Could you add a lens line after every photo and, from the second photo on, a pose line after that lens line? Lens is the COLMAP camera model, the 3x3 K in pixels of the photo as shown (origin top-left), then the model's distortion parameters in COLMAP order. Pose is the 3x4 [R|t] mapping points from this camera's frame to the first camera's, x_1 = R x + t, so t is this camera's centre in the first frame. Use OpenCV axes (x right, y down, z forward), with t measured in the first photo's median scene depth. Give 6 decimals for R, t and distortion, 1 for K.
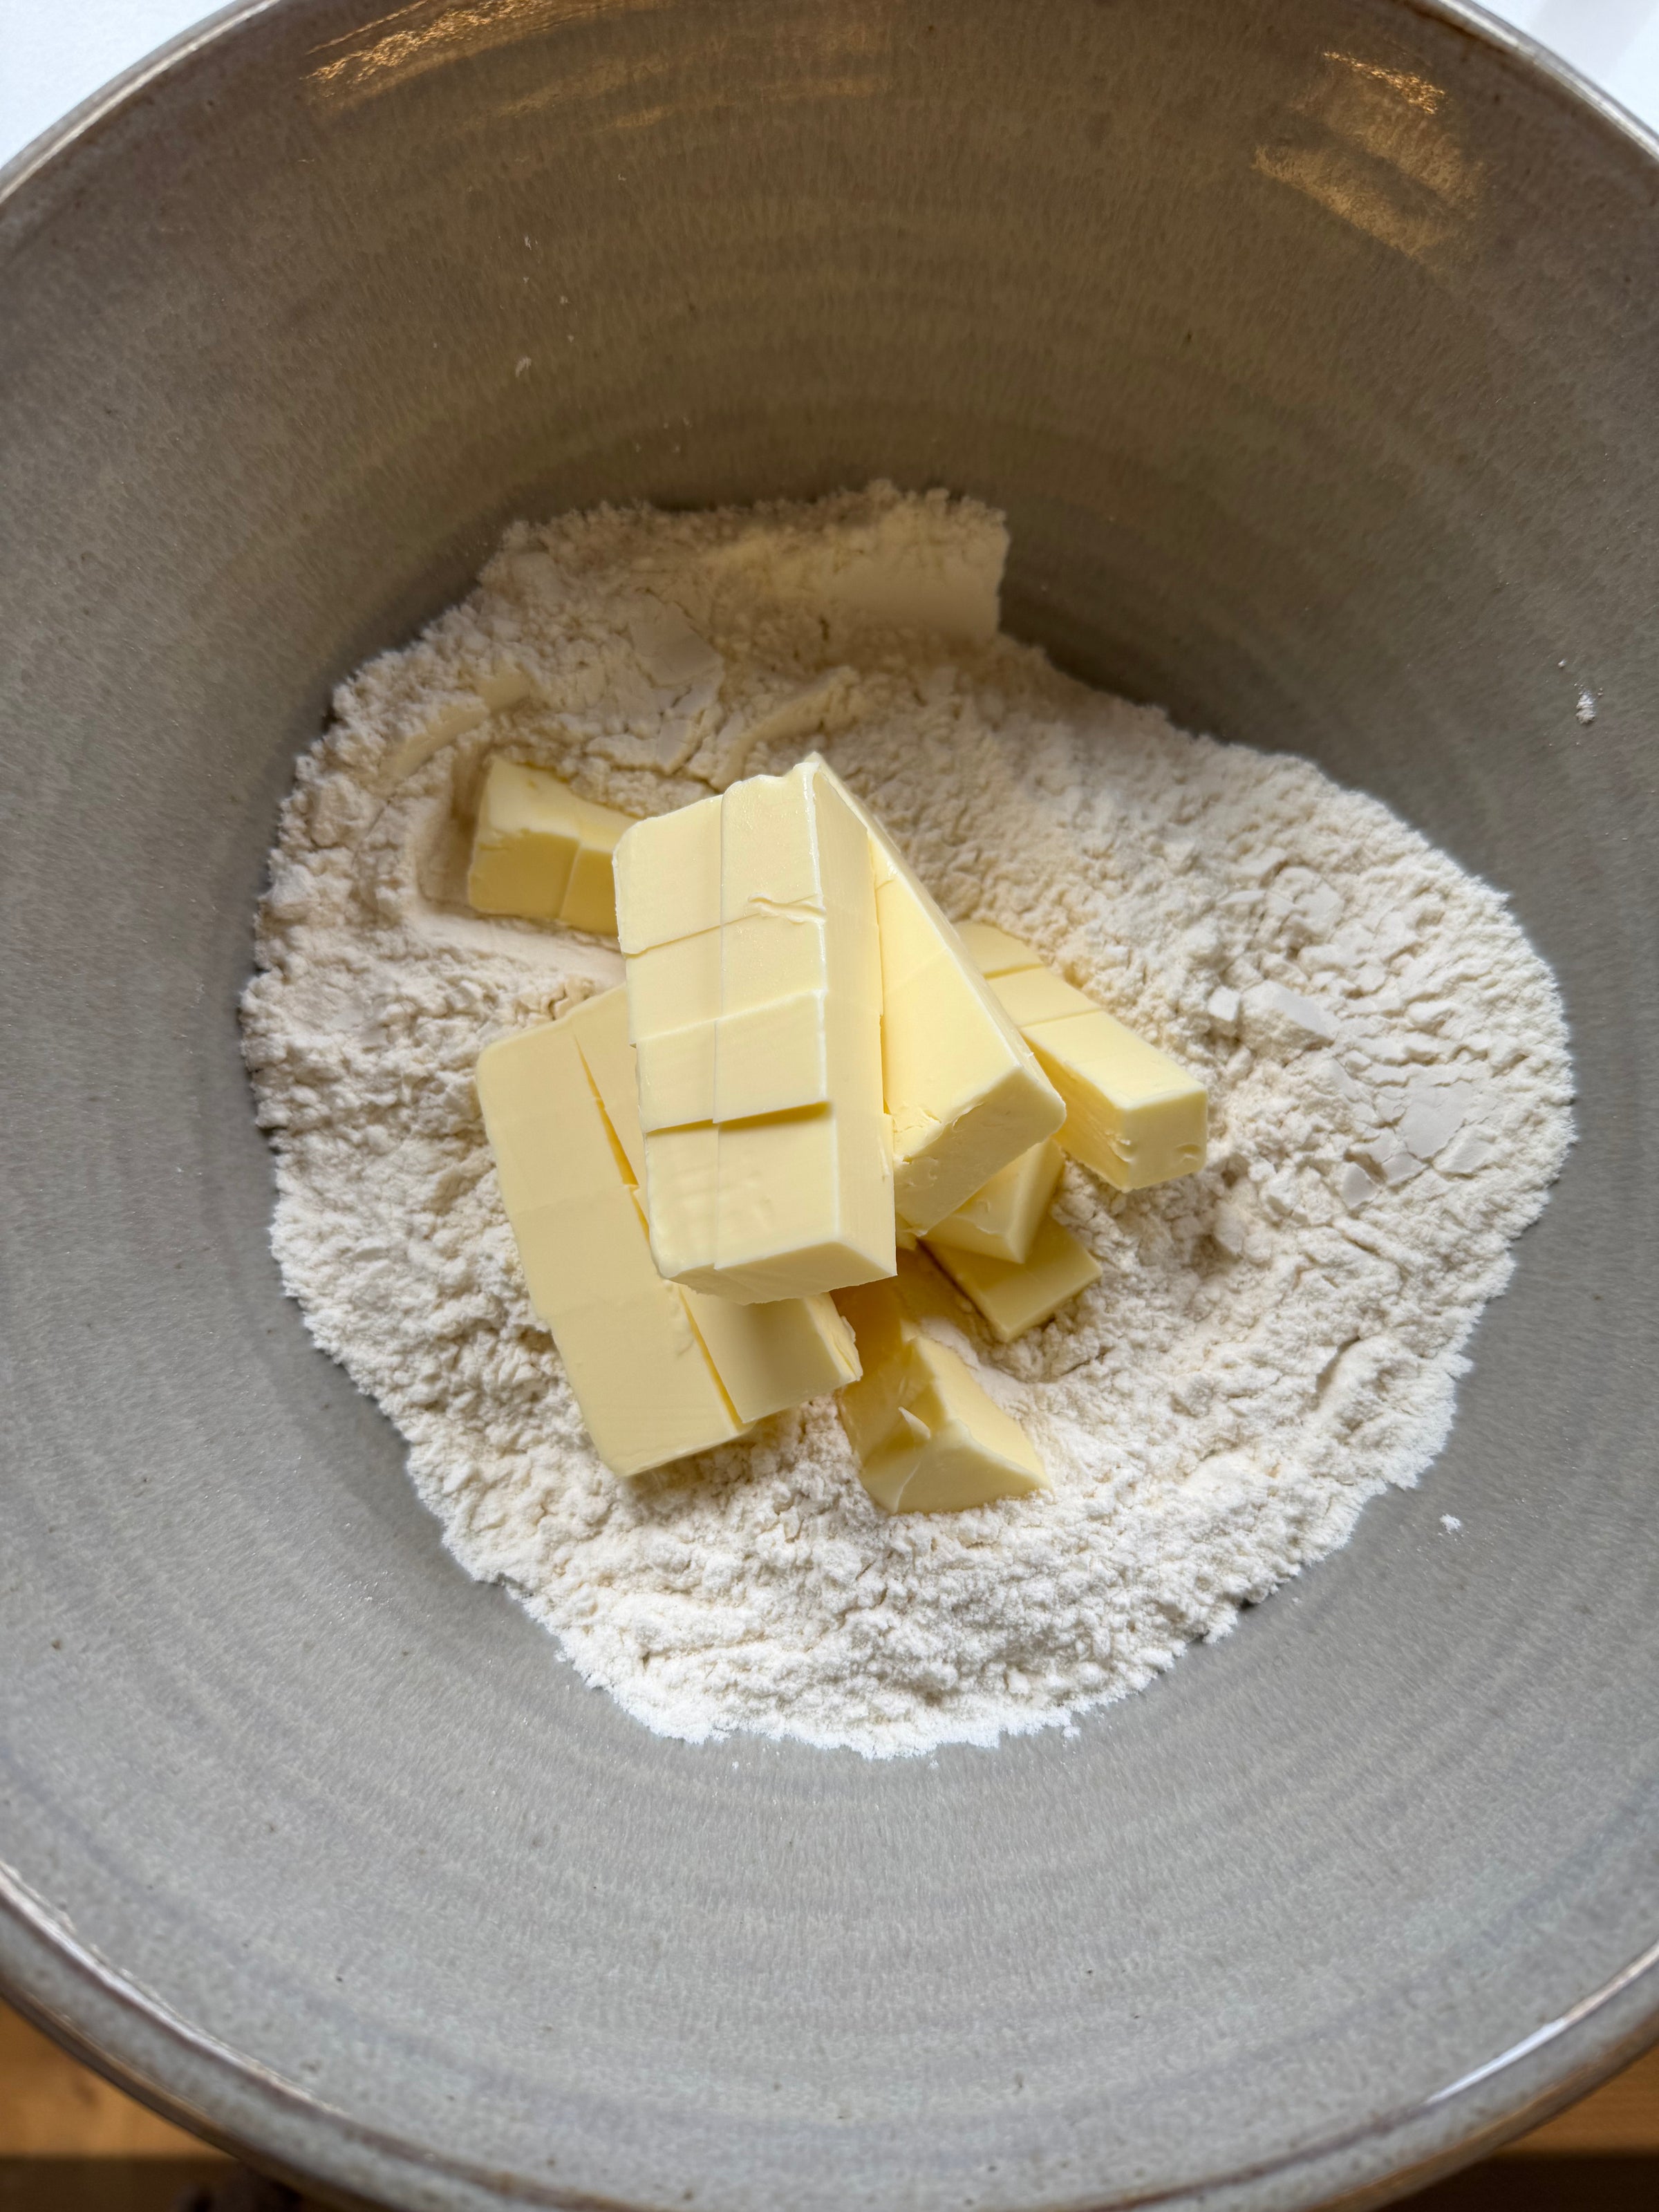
lens RADIAL K [[1641.2, 0, 826.5], [0, 1641.2, 1104.1], [0, 0, 1]] dist [-0.022567, 0.002841]
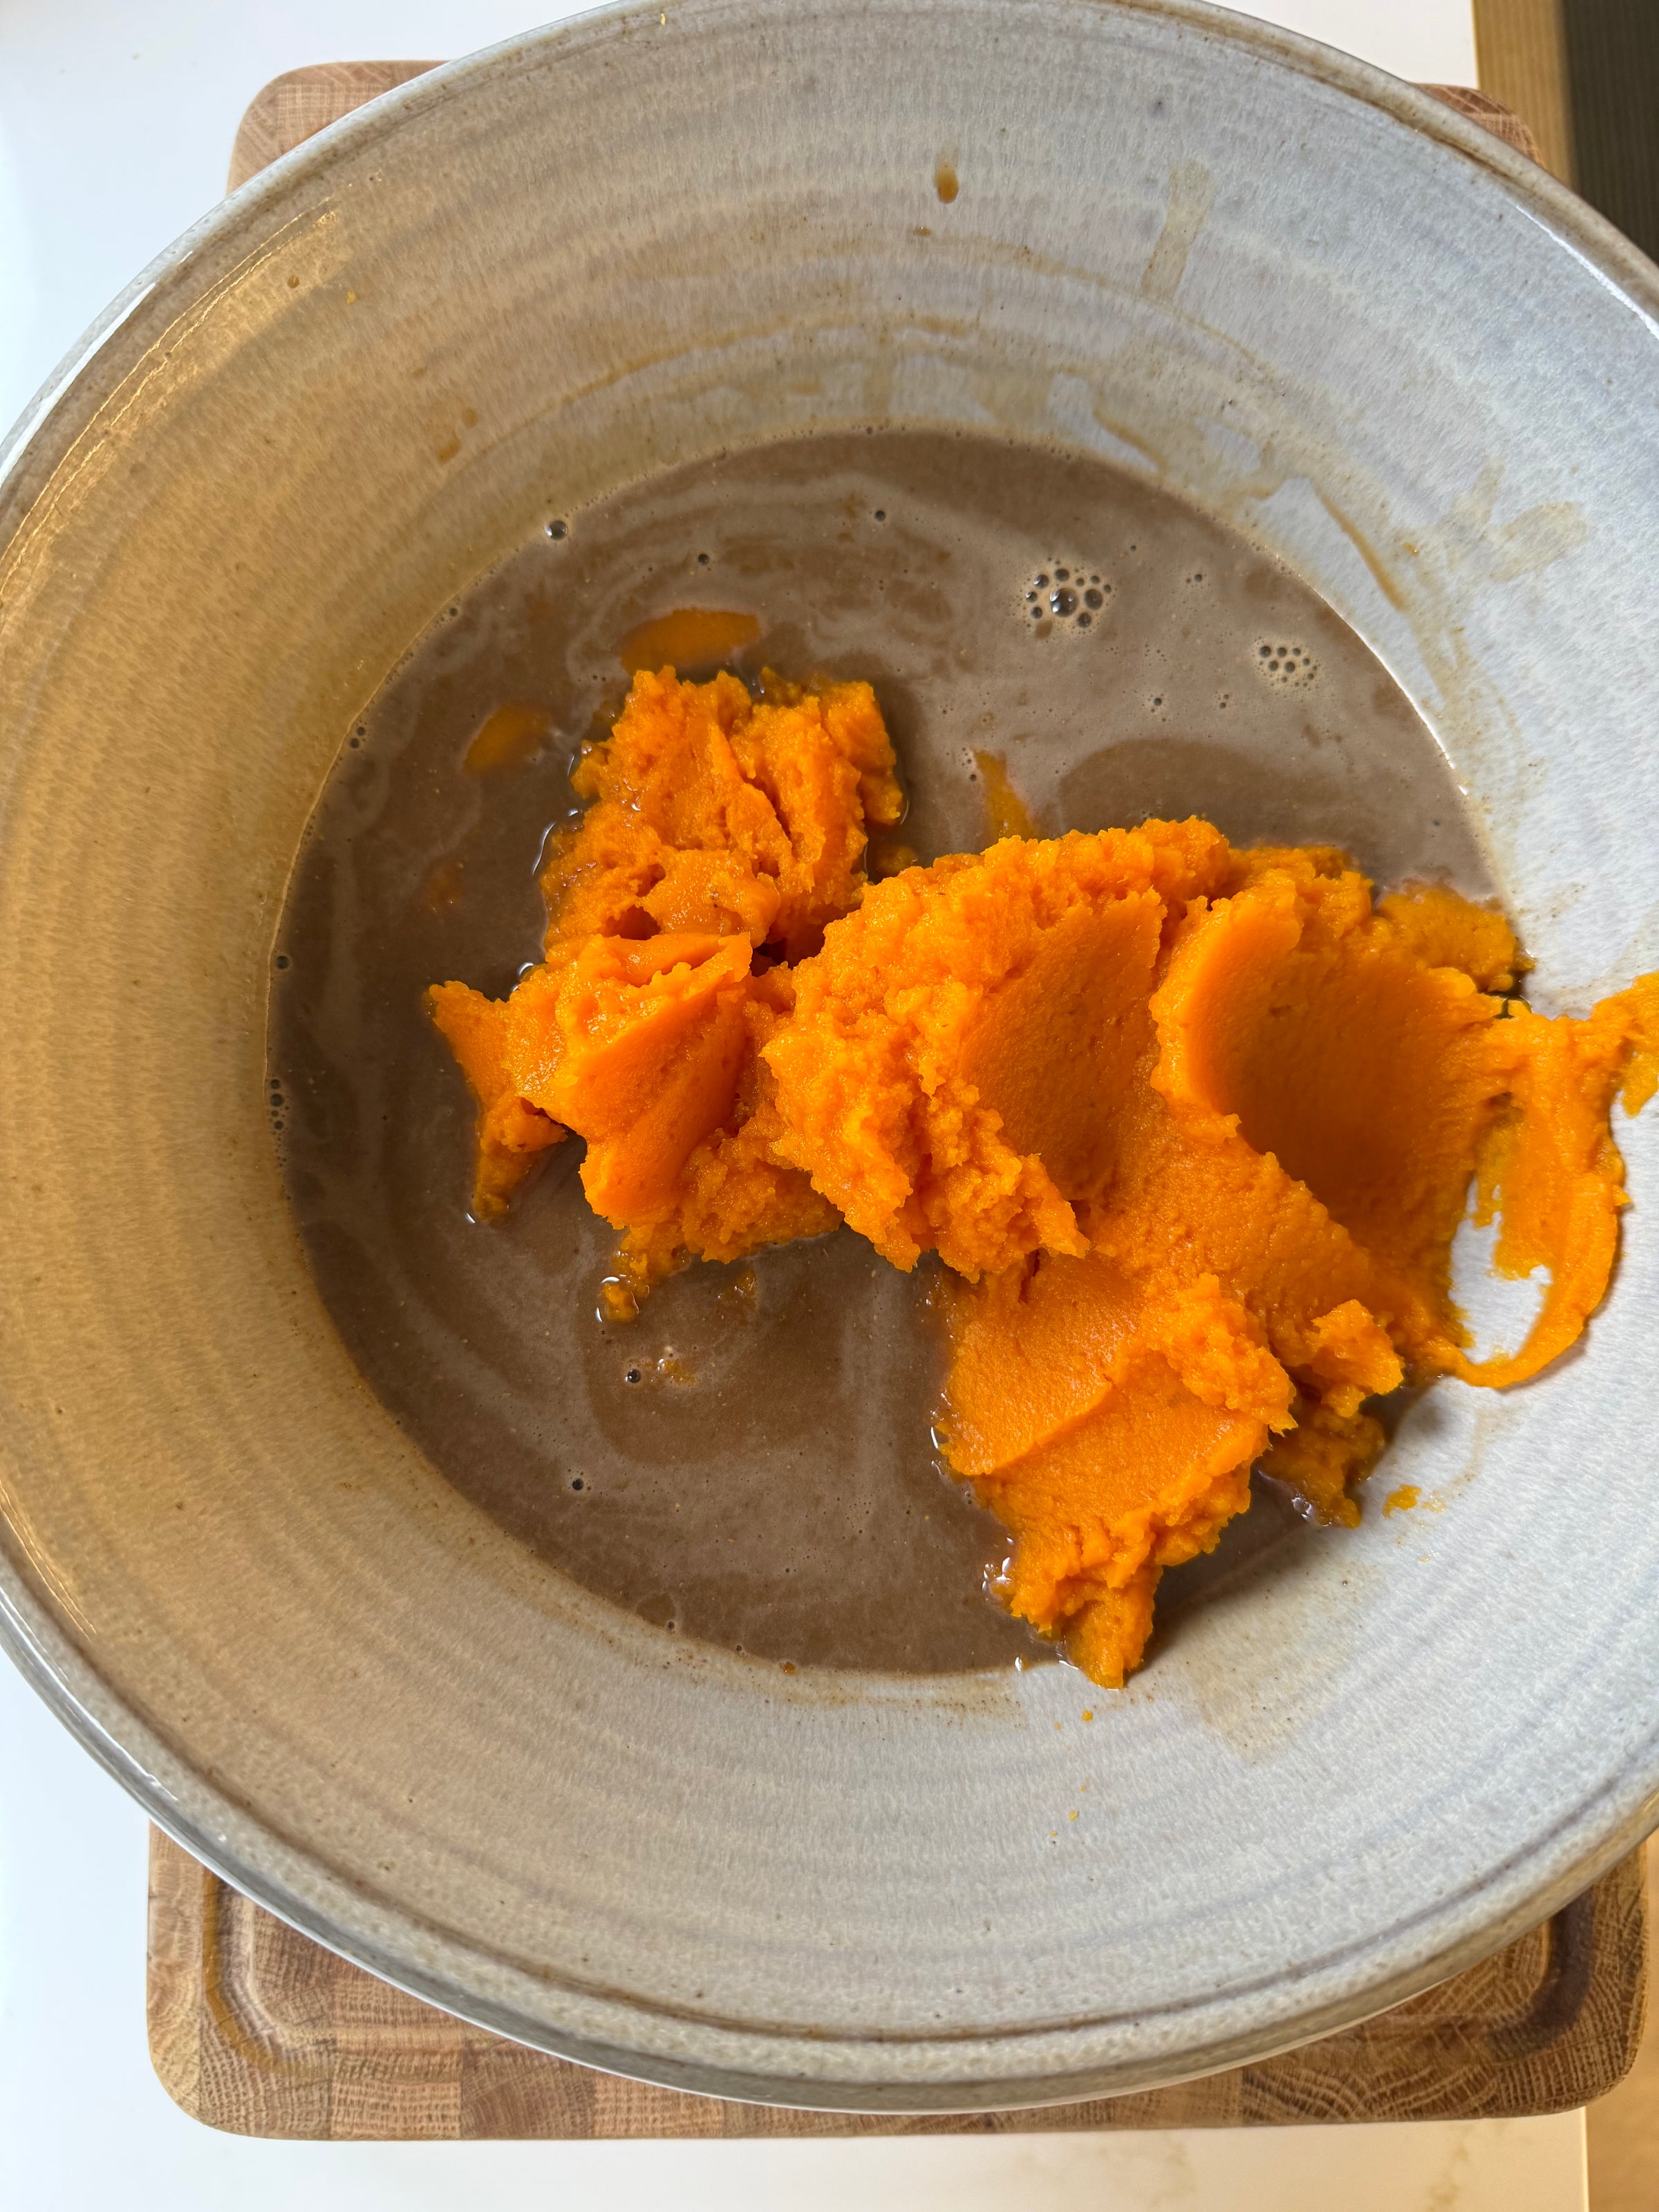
lens RADIAL K [[1633.3, 0, 829.5], [0, 1633.3, 1106.0], [0, 0, 1]] dist [-0.020957, 0.005490]
pose [[0.998549, 0.050219, -0.019423, -0.000549], [-0.050067, 0.998712, 0.008249, 0.013072], [0.019812, -0.007265, 0.999777, -0.147283]]
